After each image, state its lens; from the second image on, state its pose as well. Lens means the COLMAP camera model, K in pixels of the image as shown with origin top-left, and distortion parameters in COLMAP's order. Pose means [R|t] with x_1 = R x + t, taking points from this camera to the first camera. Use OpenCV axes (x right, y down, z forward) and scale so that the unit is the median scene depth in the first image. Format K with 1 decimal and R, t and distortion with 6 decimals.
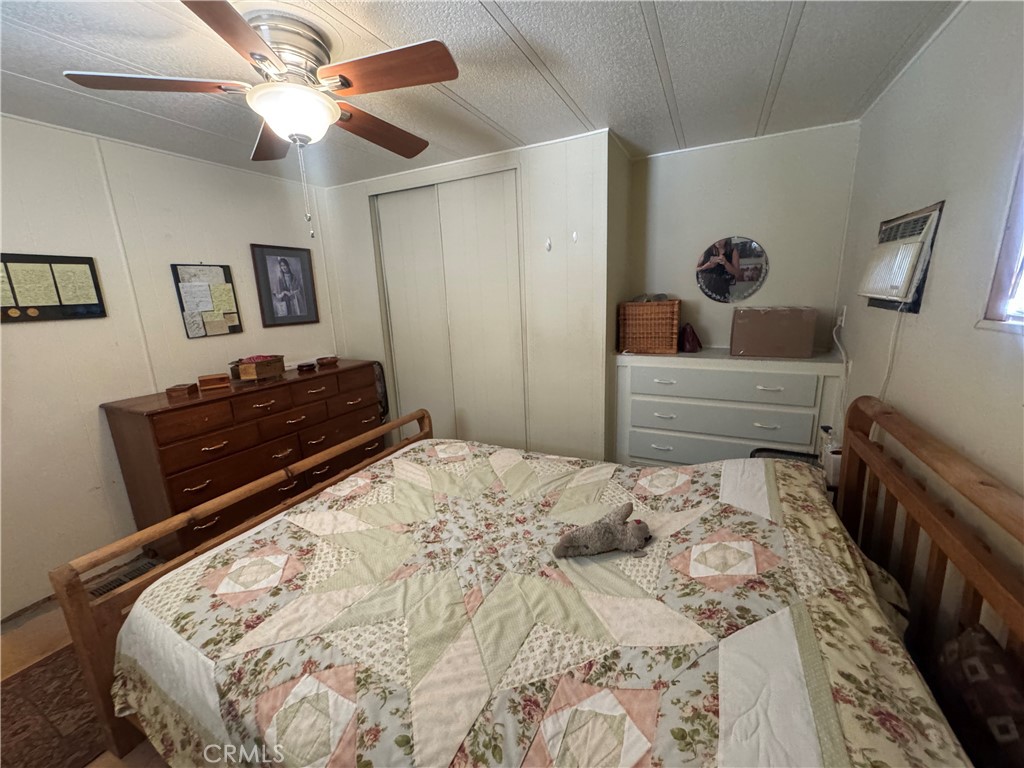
lens RADIAL K [[412.9, 0, 507.6], [0, 412.9, 380.2], [0, 0, 1]] dist [-0.001434, 0.000046]
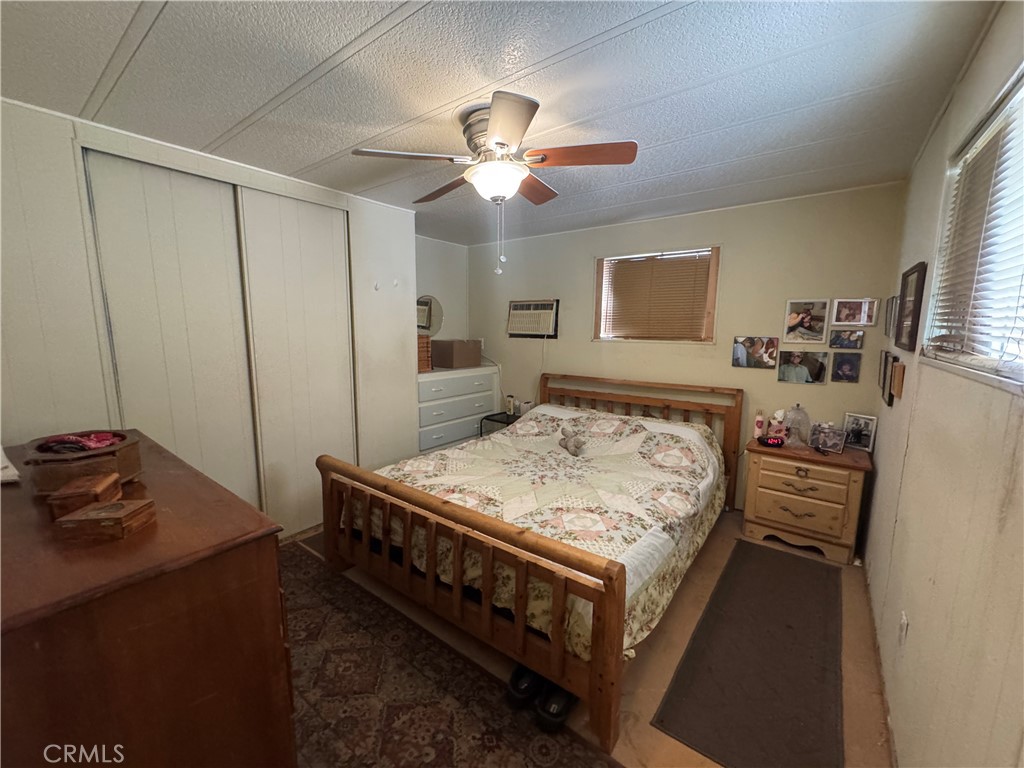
lens RADIAL K [[412.9, 0, 512.3], [0, 412.9, 382.7], [0, 0, 1]] dist [-0.001434, 0.000046]
pose [[0.187743, -0.092601, 0.977843, -1.612316], [0.195541, 0.979142, 0.055181, -0.080338], [-0.962557, 0.180849, 0.201934, 0.726288]]
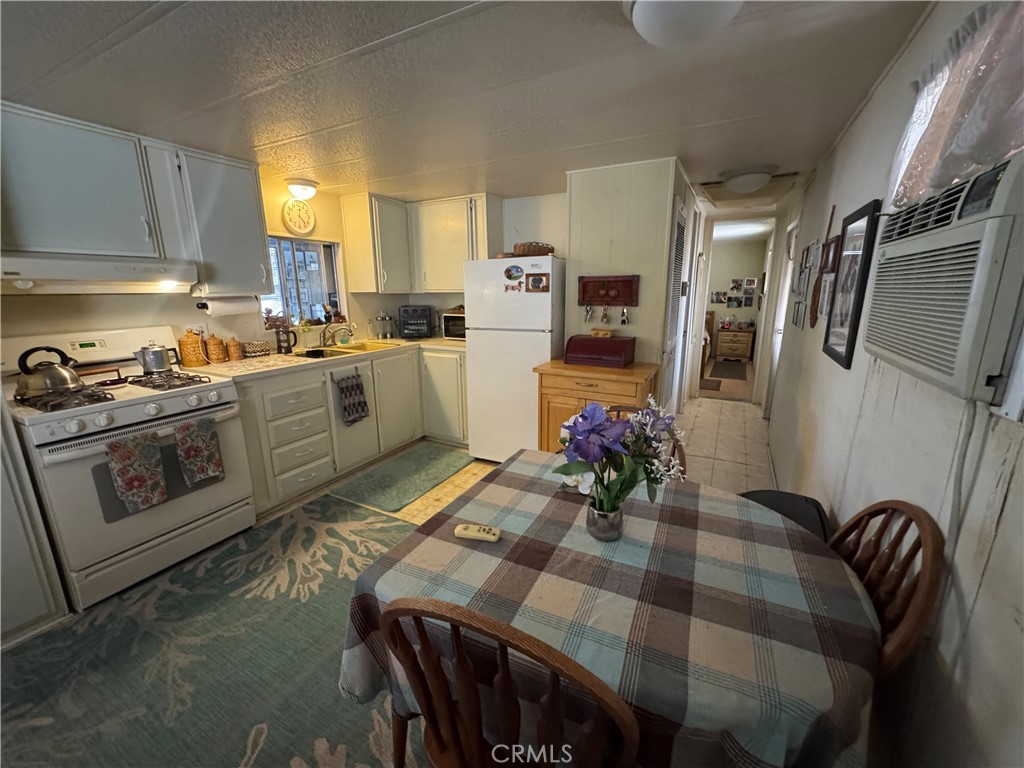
lens RADIAL K [[412.9, 0, 512.7], [0, 412.9, 384.0], [0, 0, 1]] dist [-0.001434, 0.000046]
pose [[0.021372, -0.190392, 0.981475, -4.660059], [0.221414, 0.958224, 0.181060, -0.345210], [-0.974946, 0.213443, 0.062634, 2.322734]]
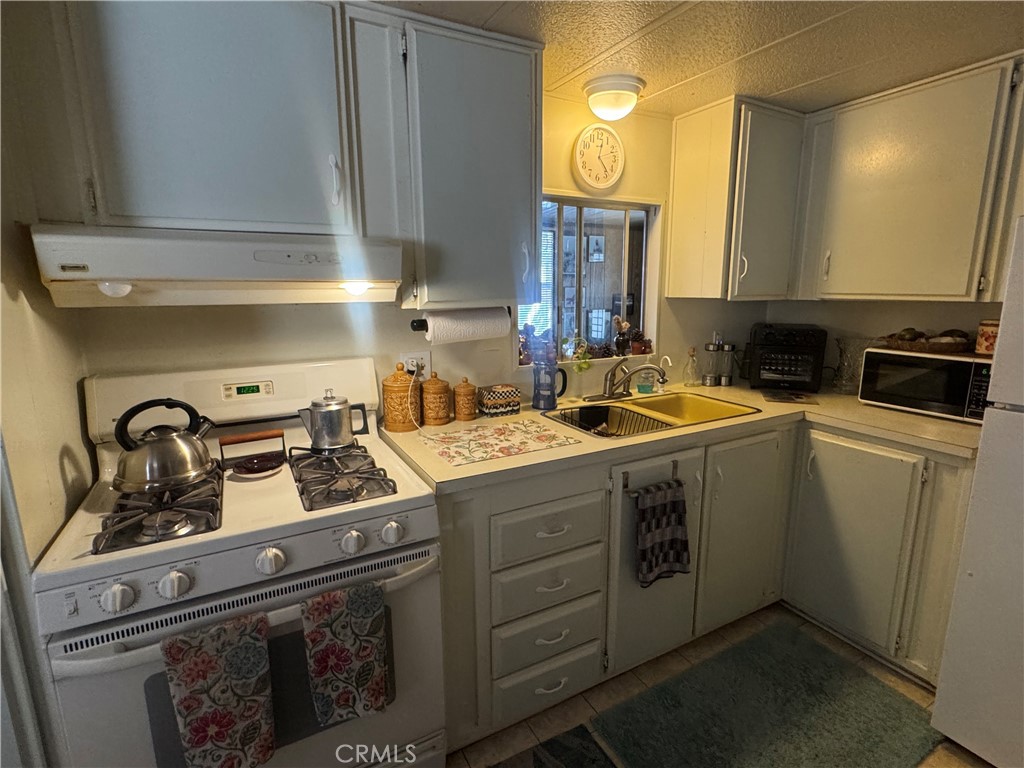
lens RADIAL K [[499.2, 0, 508.8], [0, 499.2, 383.7], [0, 0, 1]] dist [-0.005856, -0.000021]
pose [[0.571630, -0.123853, 0.811110, -3.846820], [0.162884, 0.985997, 0.035765, -0.491845], [-0.804182, 0.111673, 0.583799, 2.768340]]
